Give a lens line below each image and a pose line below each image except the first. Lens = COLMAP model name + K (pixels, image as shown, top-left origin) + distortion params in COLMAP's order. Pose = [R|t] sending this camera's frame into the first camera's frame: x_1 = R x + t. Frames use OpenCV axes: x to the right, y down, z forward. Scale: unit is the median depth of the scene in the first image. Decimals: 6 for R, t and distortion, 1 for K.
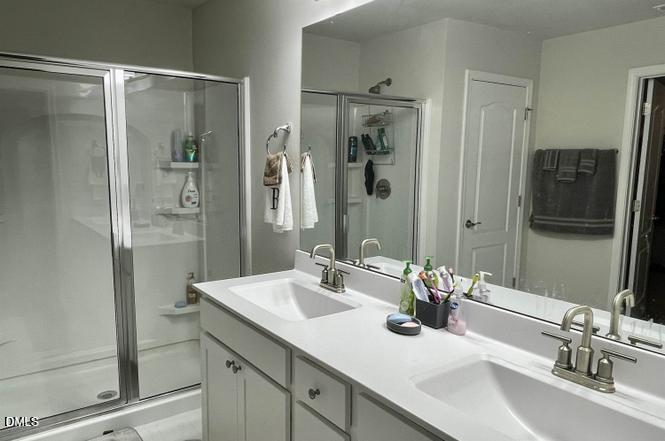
lens RADIAL K [[496.7, 0, 315.7], [0, 496.7, 226.3], [0, 0, 1]] dist [0.061736, -0.067692]
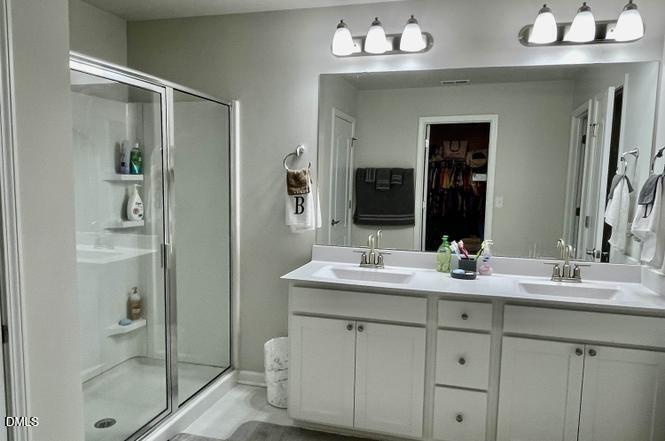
lens RADIAL K [[496.7, 0, 327.9], [0, 496.7, 226.1], [0, 0, 1]] dist [0.061736, -0.067692]
pose [[0.770654, -0.057714, 0.634635, -0.588404], [0.072879, 0.997338, 0.002198, -0.000988], [-0.633073, 0.044558, 0.772809, -0.002439]]
